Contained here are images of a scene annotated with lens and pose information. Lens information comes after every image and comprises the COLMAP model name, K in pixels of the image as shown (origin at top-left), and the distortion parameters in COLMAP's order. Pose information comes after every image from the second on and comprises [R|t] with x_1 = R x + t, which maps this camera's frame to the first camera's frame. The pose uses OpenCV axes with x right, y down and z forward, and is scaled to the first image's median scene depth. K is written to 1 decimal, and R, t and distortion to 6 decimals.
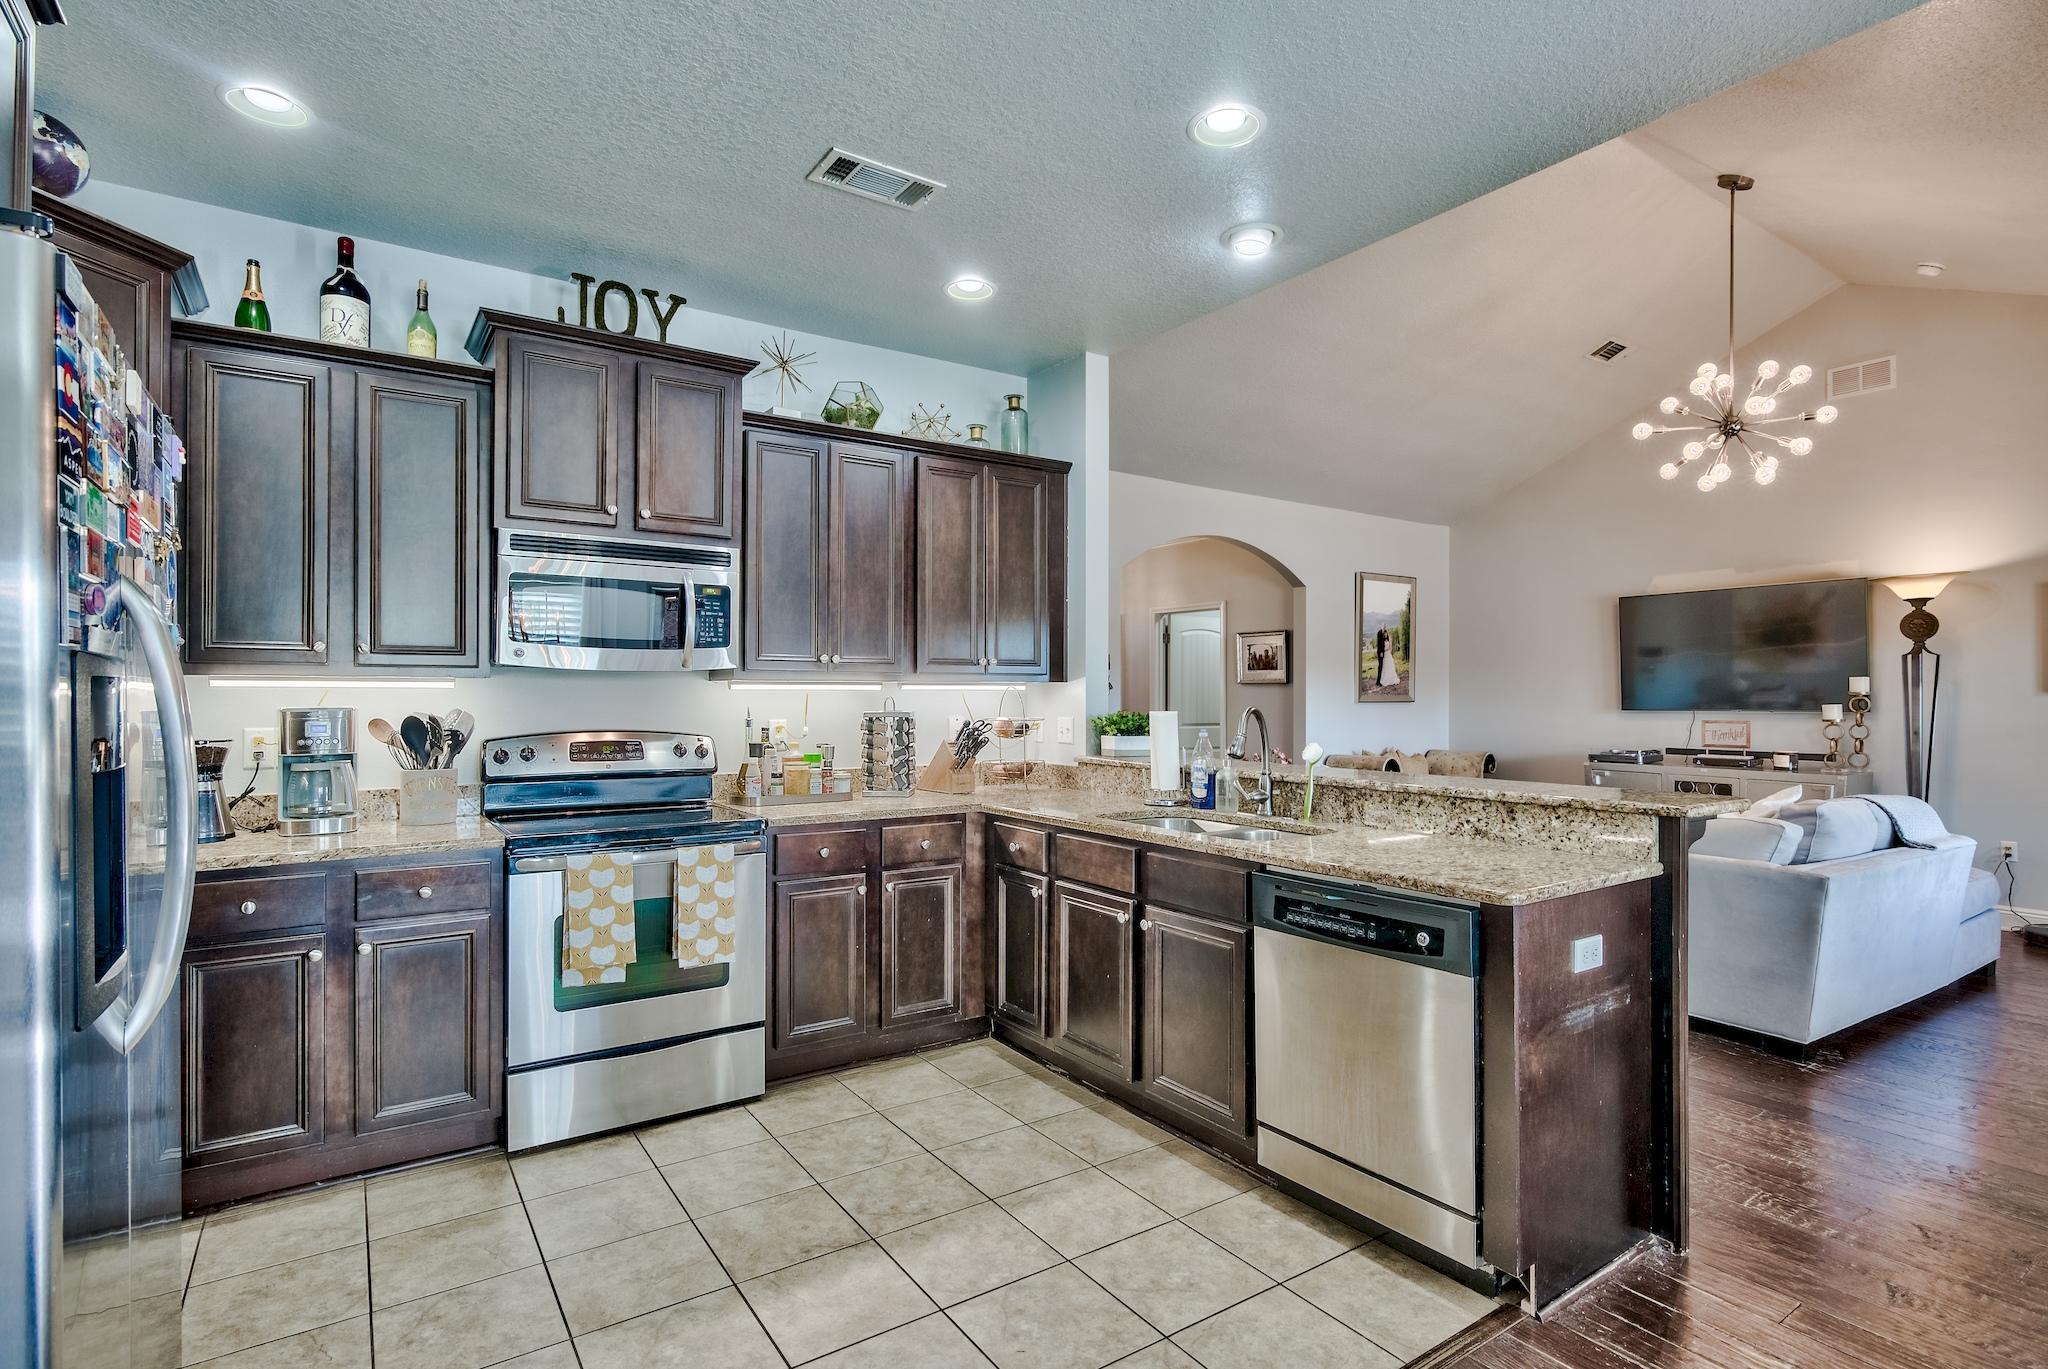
lens RADIAL K [[1008.5, 0, 1039.1], [0, 1008.5, 692.1], [0, 0, 1]] dist [0.001017, 0.000170]
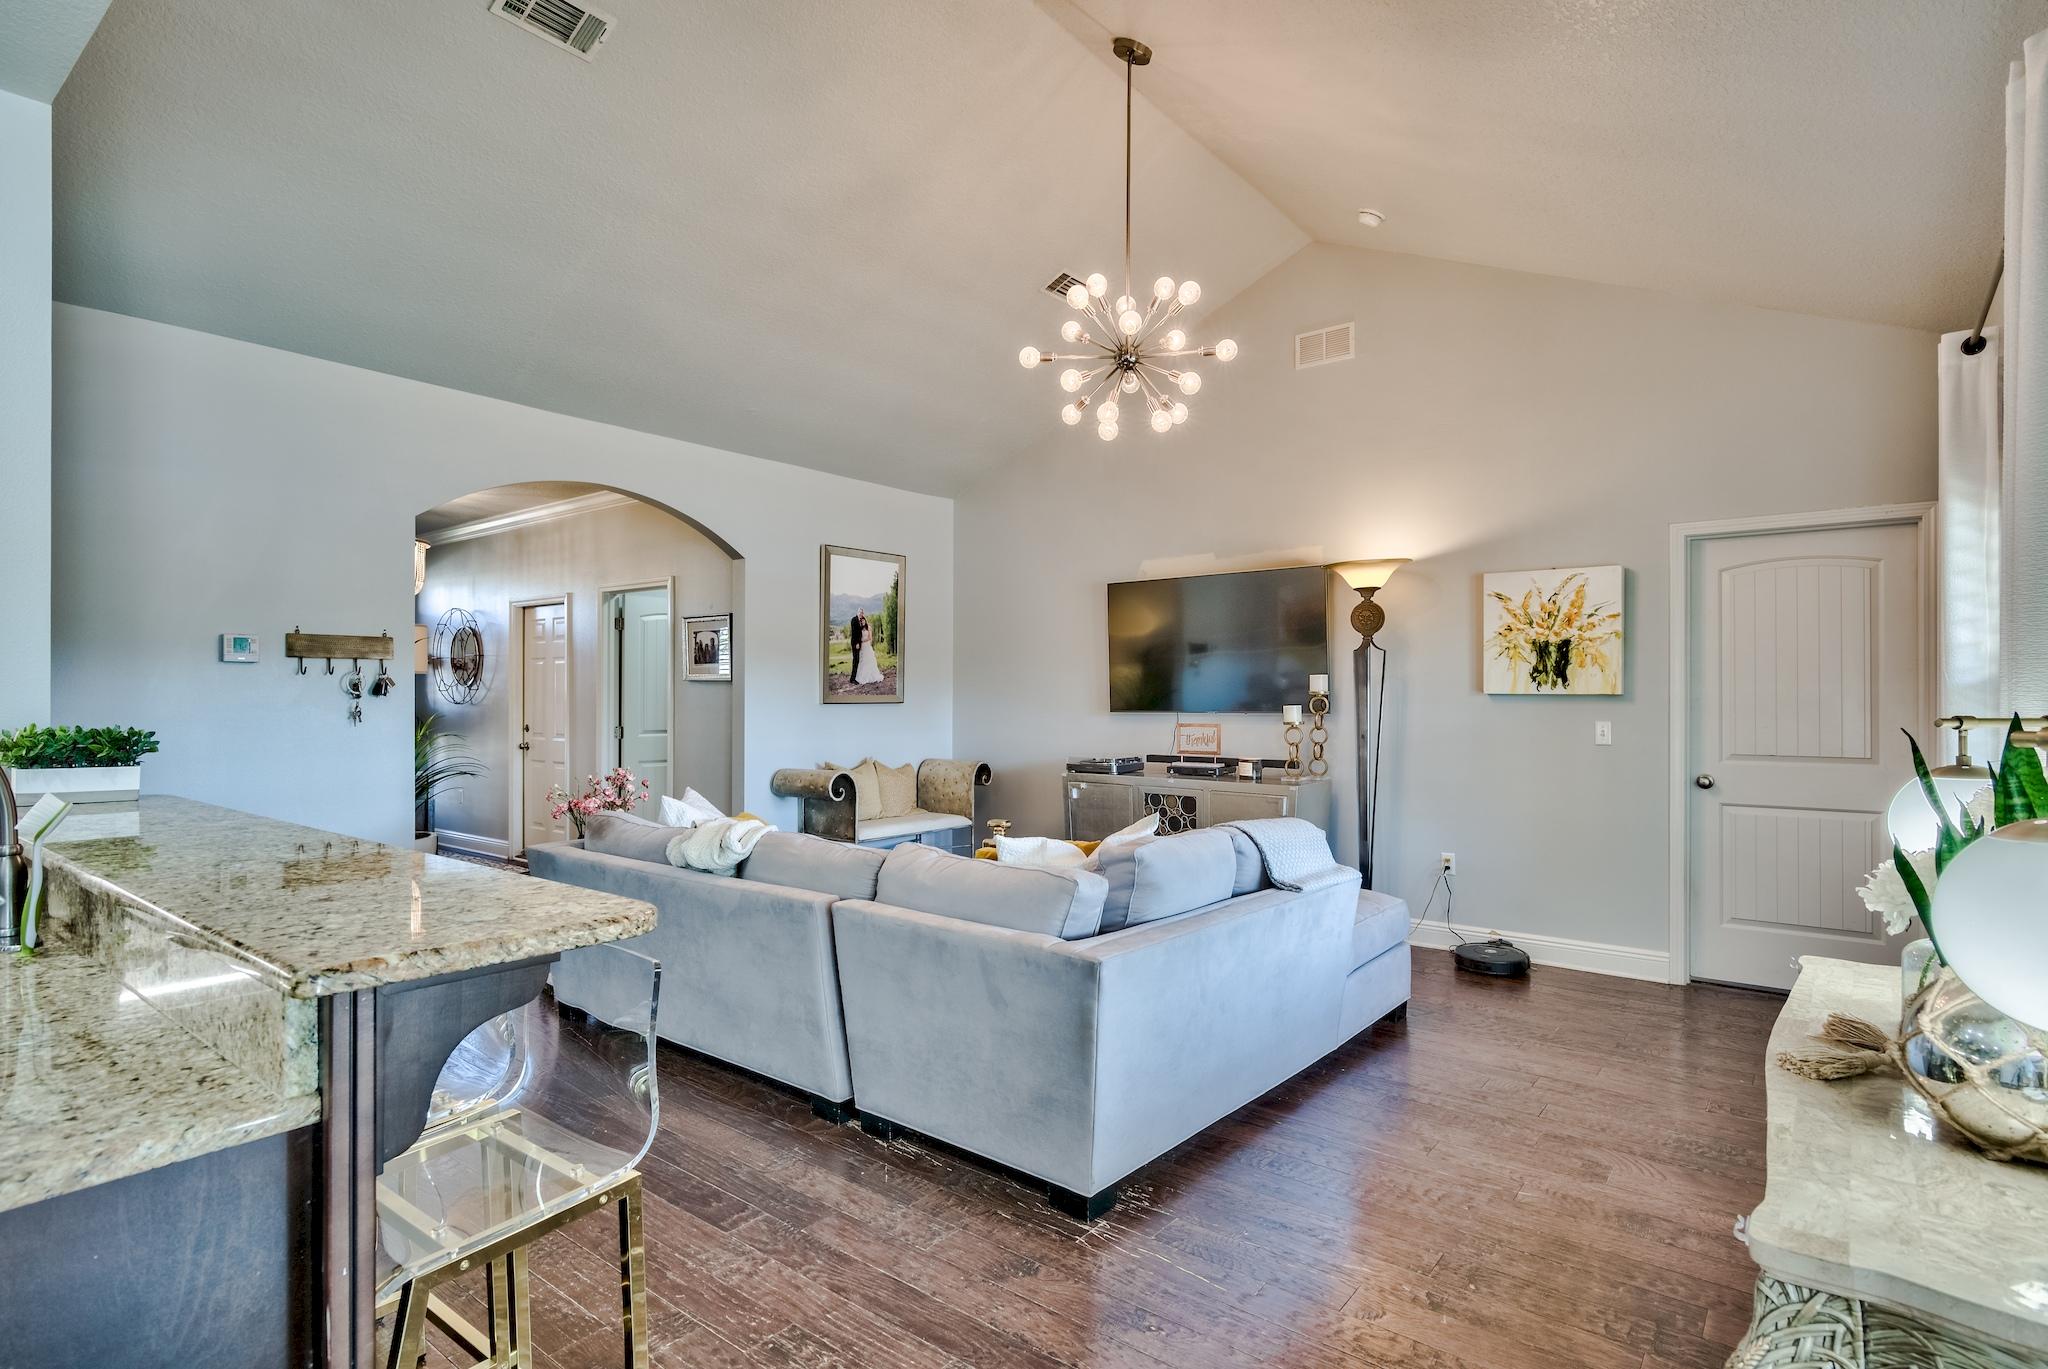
lens RADIAL K [[1039.6, 0, 1021.8], [0, 1039.6, 685.7], [0, 0, 1]] dist [0.001504, 0.000582]
pose [[0.958445, 0.001483, 0.285273, 0.314697], [0.000001, 0.999986, -0.005202, -0.000169], [-0.285276, 0.004986, 0.958432, 0.200163]]
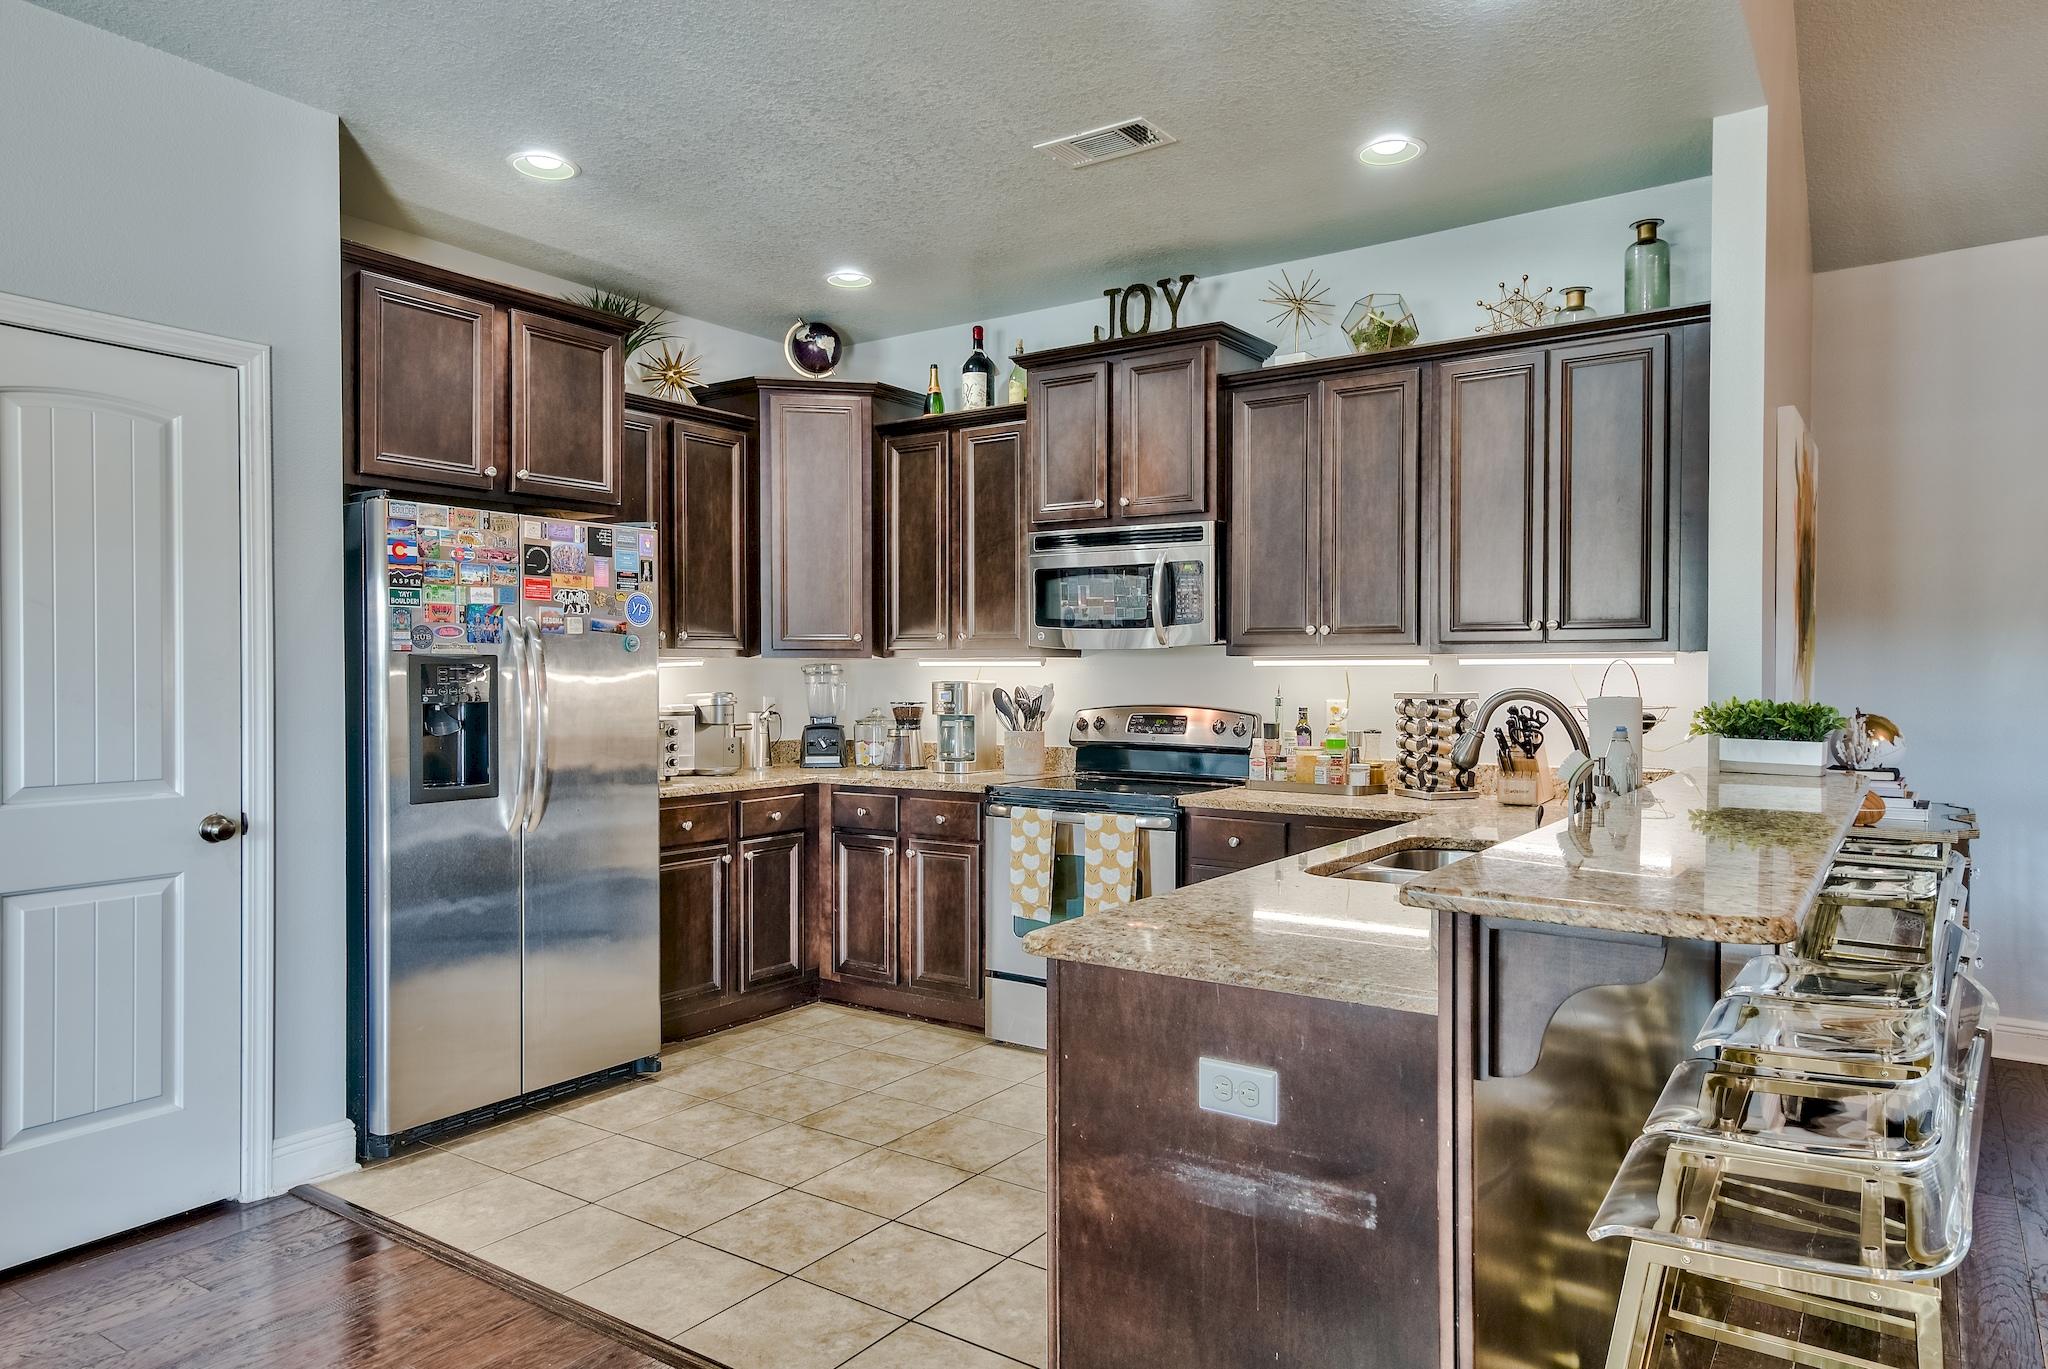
lens RADIAL K [[1288.7, 0, 1026.9], [0, 1288.7, 686.5], [0, 0, 1]] dist [0.021038, -0.000790]
pose [[0.359053, 0.009678, -0.933267, 0.484173], [0.002614, 0.999932, 0.011375, 0.001819], [0.933314, -0.006524, 0.359003, 0.235886]]
